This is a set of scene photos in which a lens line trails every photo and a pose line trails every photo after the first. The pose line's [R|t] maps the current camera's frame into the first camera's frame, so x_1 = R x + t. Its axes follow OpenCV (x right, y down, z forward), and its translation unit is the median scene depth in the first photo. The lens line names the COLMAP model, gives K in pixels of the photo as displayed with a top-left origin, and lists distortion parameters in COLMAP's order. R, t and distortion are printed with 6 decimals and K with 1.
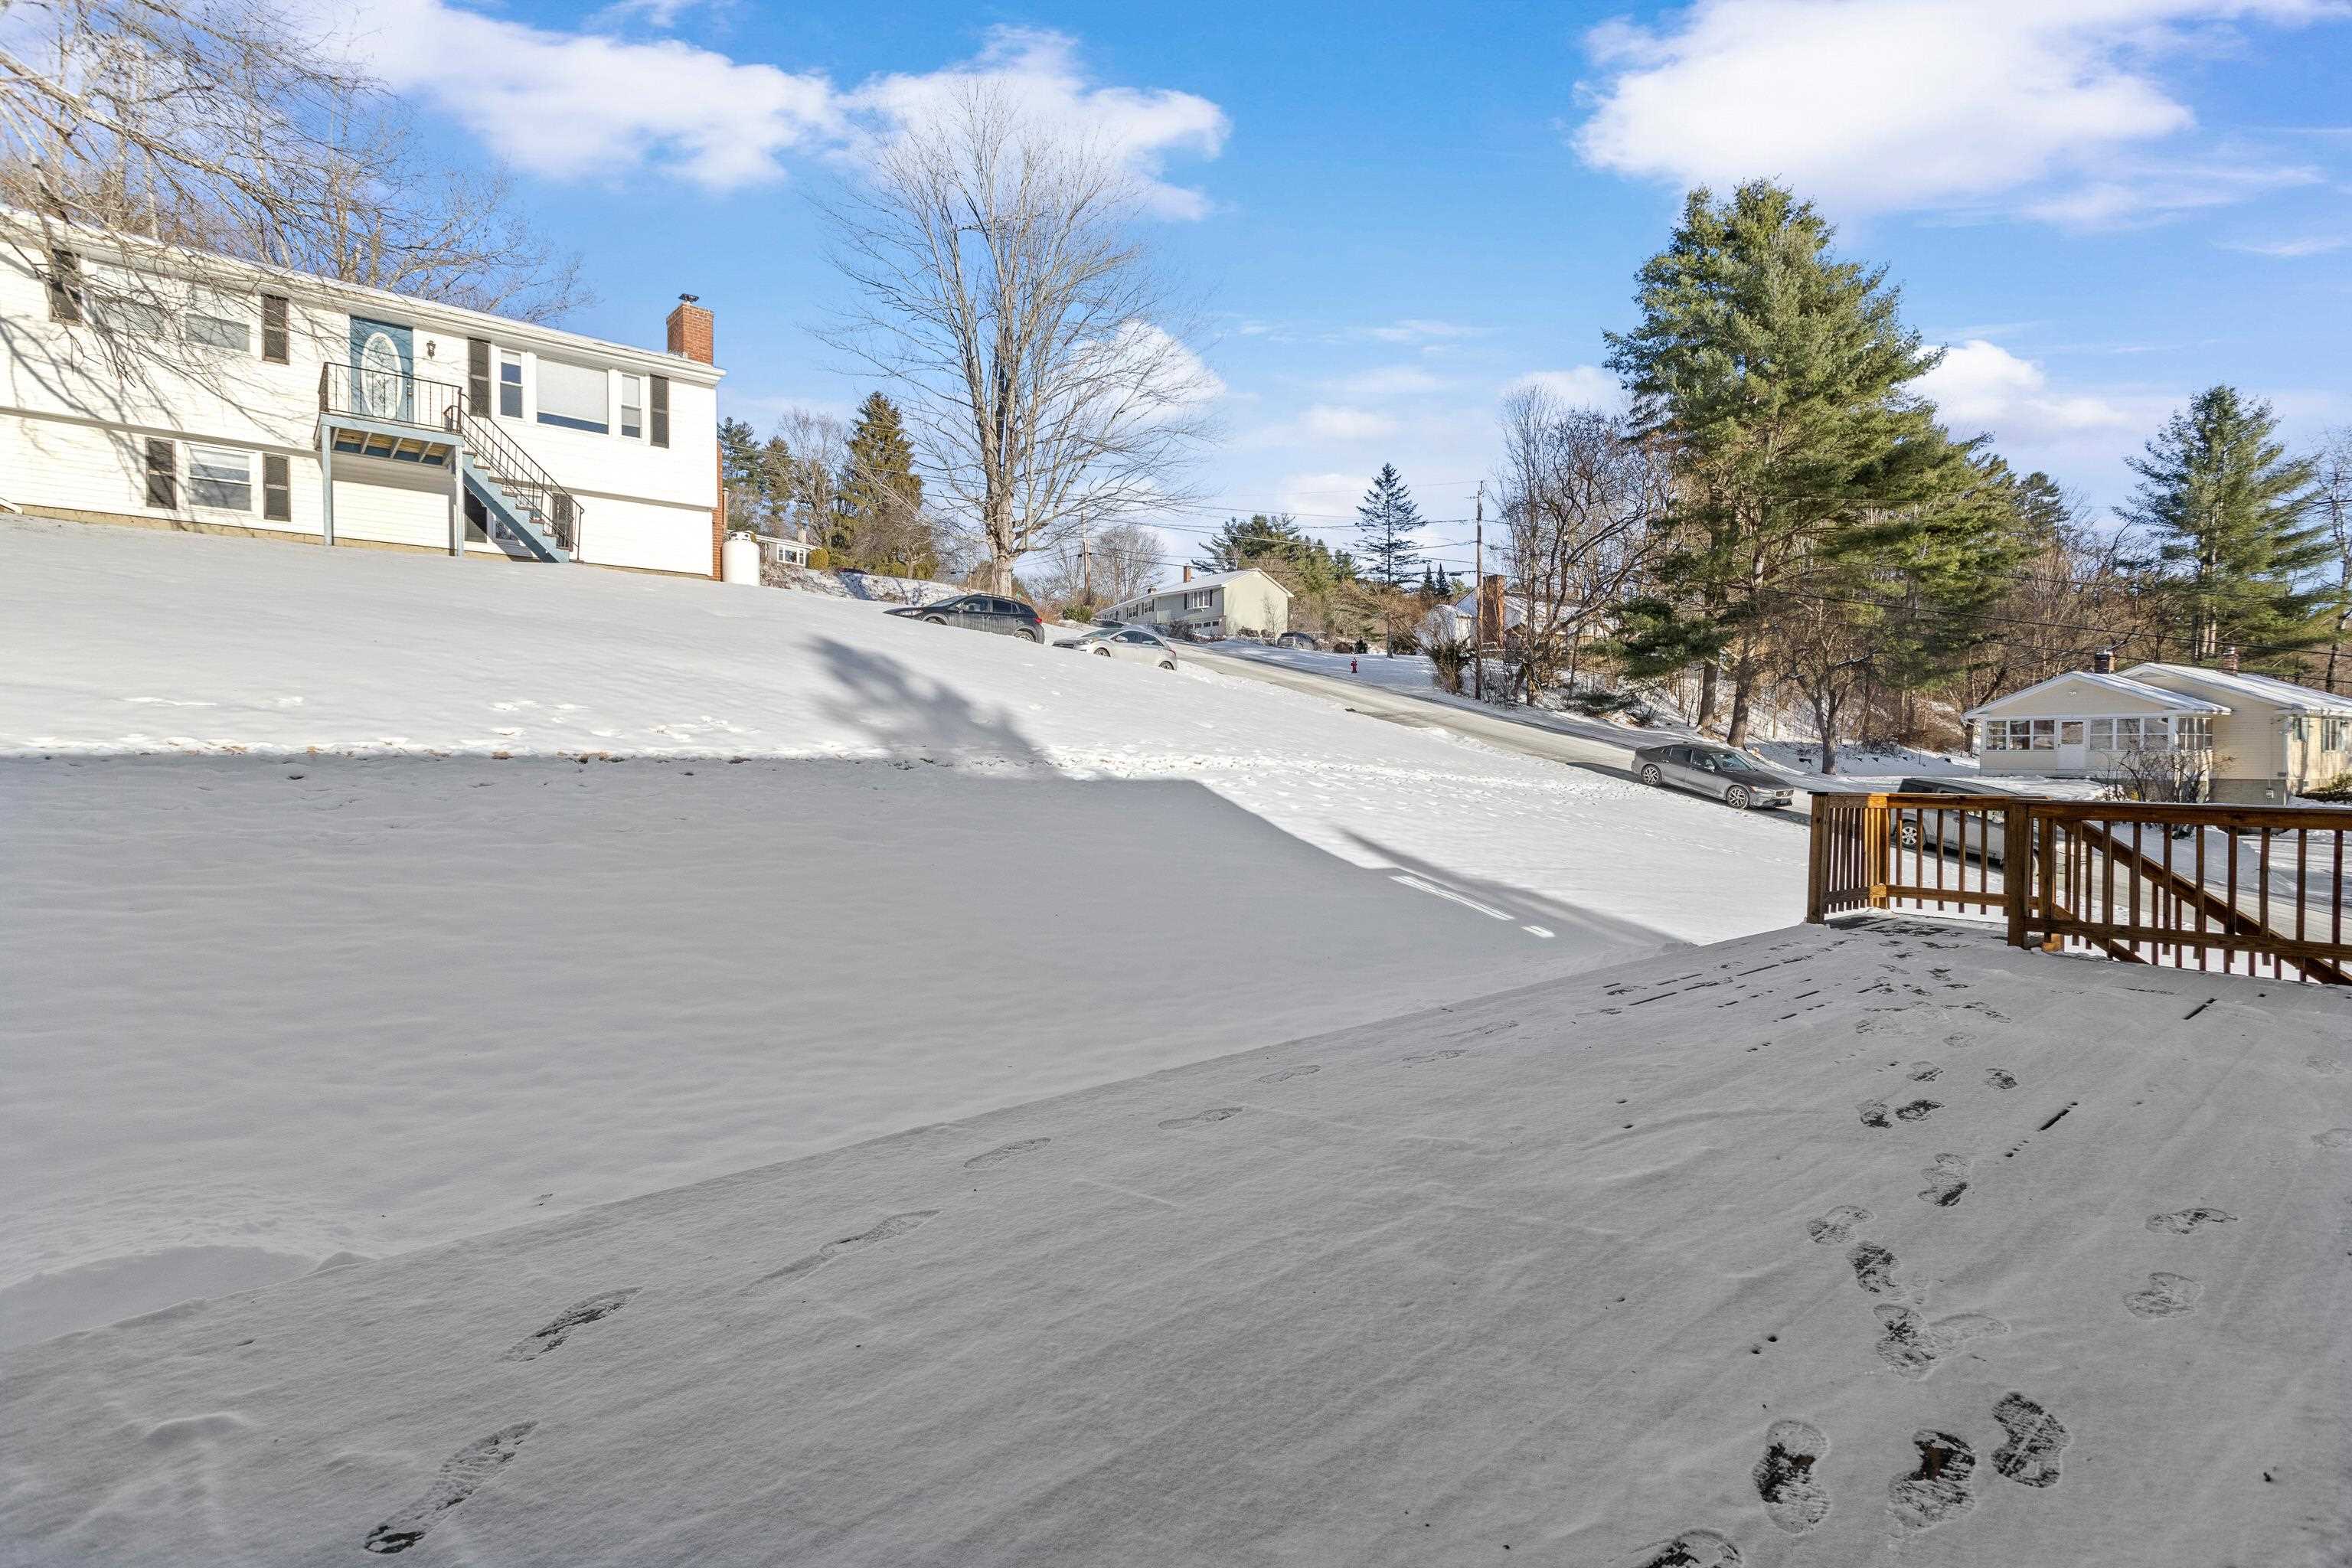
lens RADIAL K [[1141.3, 0, 1192.6], [0, 1141.3, 779.7], [0, 0, 1]] dist [0.006313, -0.000736]
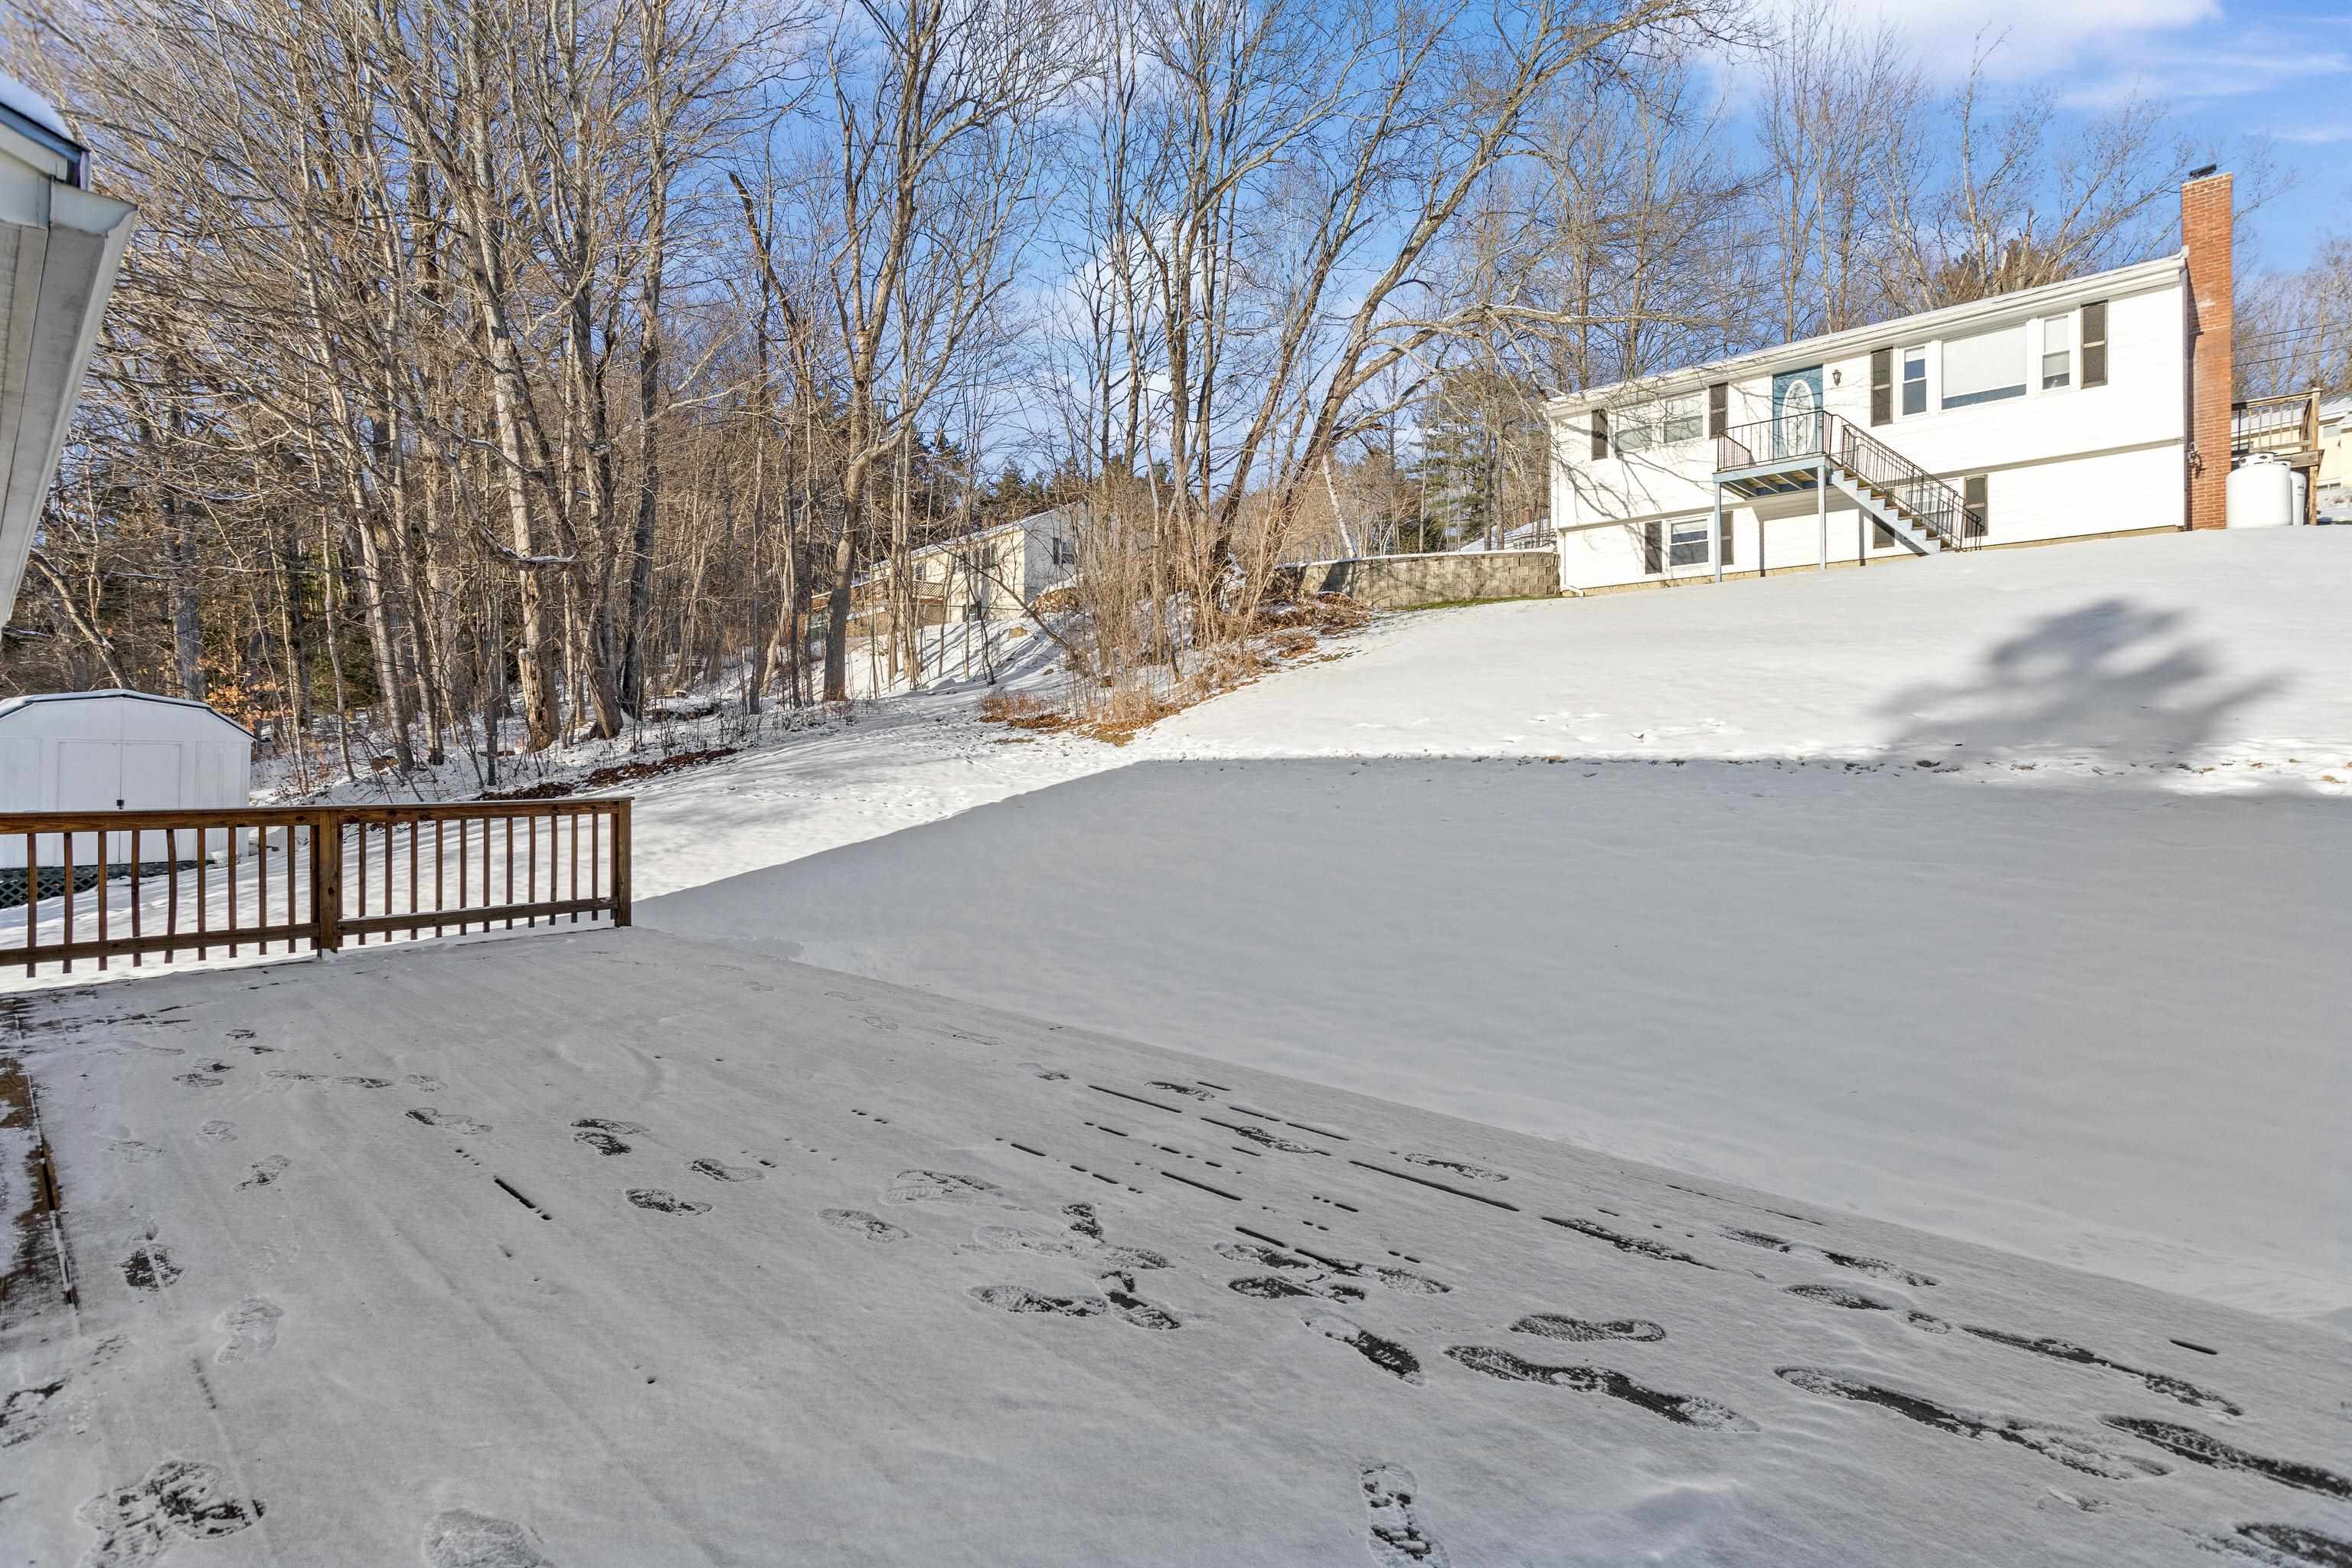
lens RADIAL K [[1141.3, 0, 1180.1], [0, 1141.3, 762.1], [0, 0, 1]] dist [0.006313, -0.000736]
pose [[0.104045, 0.001600, -0.994571, 0.348709], [-0.017383, 0.999849, -0.000210, -0.006040], [0.994421, 0.017311, 0.104057, 0.296516]]
